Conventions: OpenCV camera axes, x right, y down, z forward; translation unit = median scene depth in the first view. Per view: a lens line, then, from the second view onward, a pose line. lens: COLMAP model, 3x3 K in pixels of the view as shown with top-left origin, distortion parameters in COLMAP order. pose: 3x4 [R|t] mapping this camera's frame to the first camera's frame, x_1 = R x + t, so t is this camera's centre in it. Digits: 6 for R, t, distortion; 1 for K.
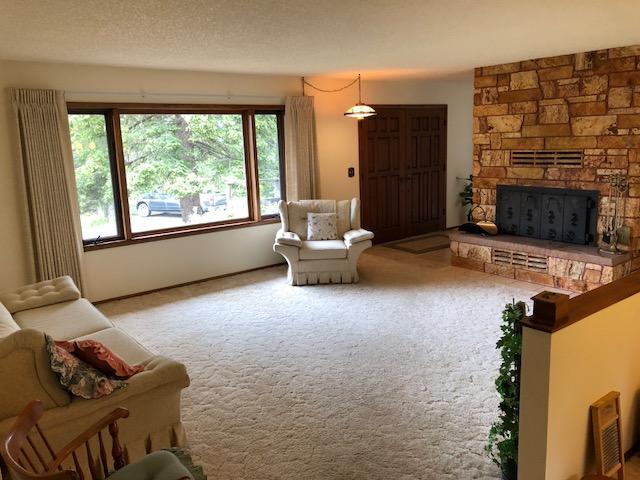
lens RADIAL K [[526.4, 0, 320.0], [0, 526.4, 240.0], [0, 0, 1]] dist [0.039077, -0.008120]
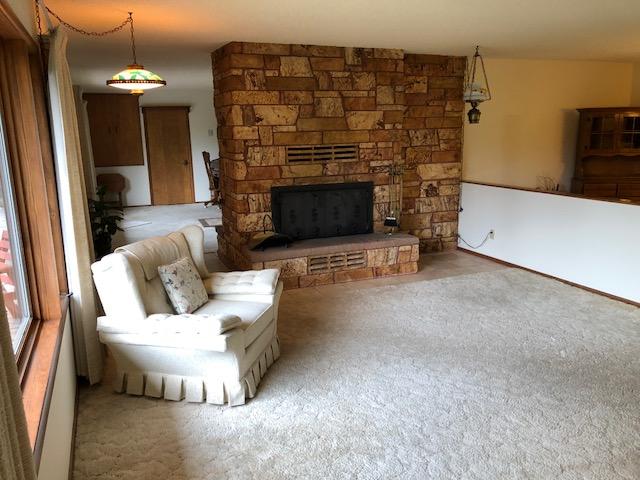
lens RADIAL K [[519.1, 0, 311.2], [0, 519.1, 241.8], [0, 0, 1]] dist [0.104767, -0.101225]
pose [[0.279708, -0.178230, 0.943397, -0.502971], [0.194390, 0.972779, 0.126147, -0.123640], [-0.940200, 0.148102, 0.306741, 0.766826]]
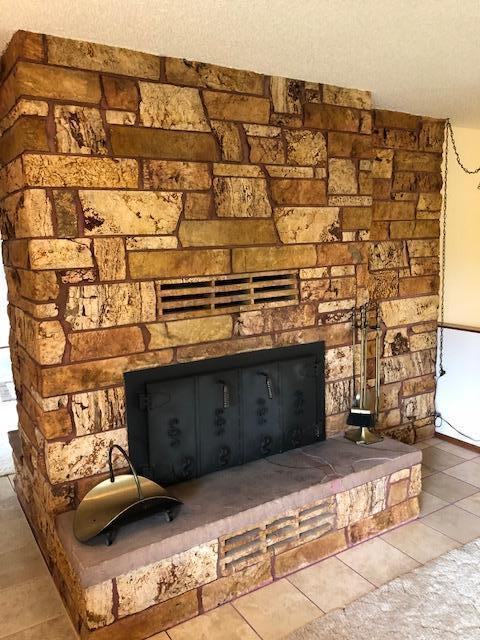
lens RADIAL K [[526.4, 0, 232.6], [0, 526.4, 316.0], [0, 0, 1]] dist [0.039077, -0.008120]
pose [[0.113062, -0.117475, 0.986619, -0.024809], [0.216907, 0.971953, 0.090872, -0.178426], [-0.969623, 0.203730, 0.135372, 0.956792]]
